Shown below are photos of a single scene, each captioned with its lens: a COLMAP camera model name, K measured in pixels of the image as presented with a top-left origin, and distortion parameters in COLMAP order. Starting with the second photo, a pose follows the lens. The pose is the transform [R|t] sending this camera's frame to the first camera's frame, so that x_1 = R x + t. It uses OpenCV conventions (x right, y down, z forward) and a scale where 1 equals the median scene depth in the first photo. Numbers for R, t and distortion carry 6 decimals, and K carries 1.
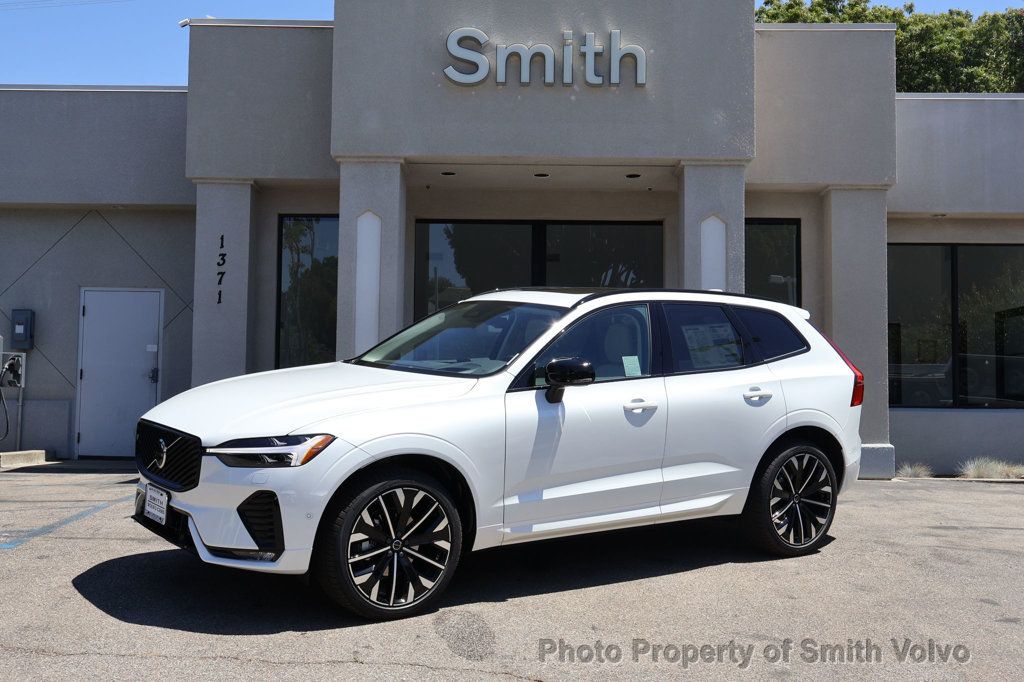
lens RADIAL K [[1164.5, 0, 512.0], [0, 1164.5, 341.0], [0, 0, 1]] dist [0.020877, 0.017424]
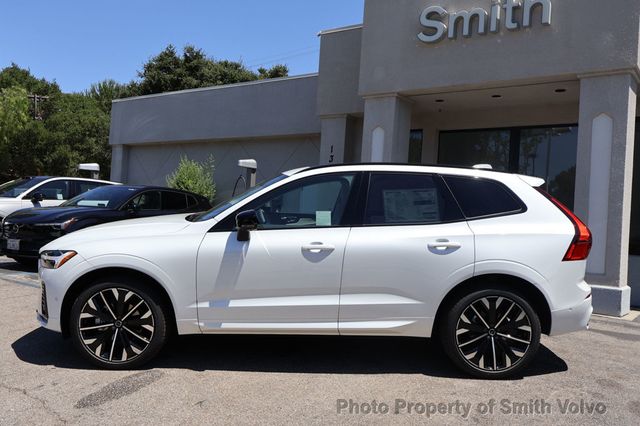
lens RADIAL K [[573.8, 0, 320.0], [0, 573.8, 213.0], [0, 0, 1]] dist [0.004556, 0.018371]
pose [[0.805521, 0.025613, -0.592014, 0.469680], [-0.019937, 0.999671, 0.016123, 0.004297], [0.592232, -0.001185, 0.805766, 0.424449]]
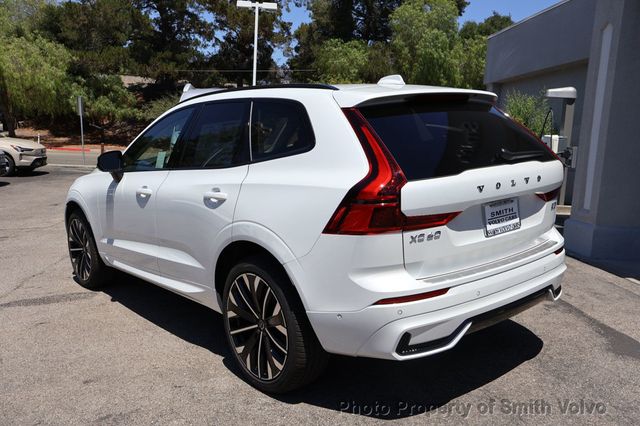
lens RADIAL K [[573.8, 0, 320.0], [0, 573.8, 213.0], [0, 0, 1]] dist [0.004556, 0.018371]
pose [[0.067867, 0.122269, -0.990174, 0.677220], [0.005638, 0.992399, 0.122930, 0.003104], [0.997678, -0.013926, 0.066662, 1.056462]]
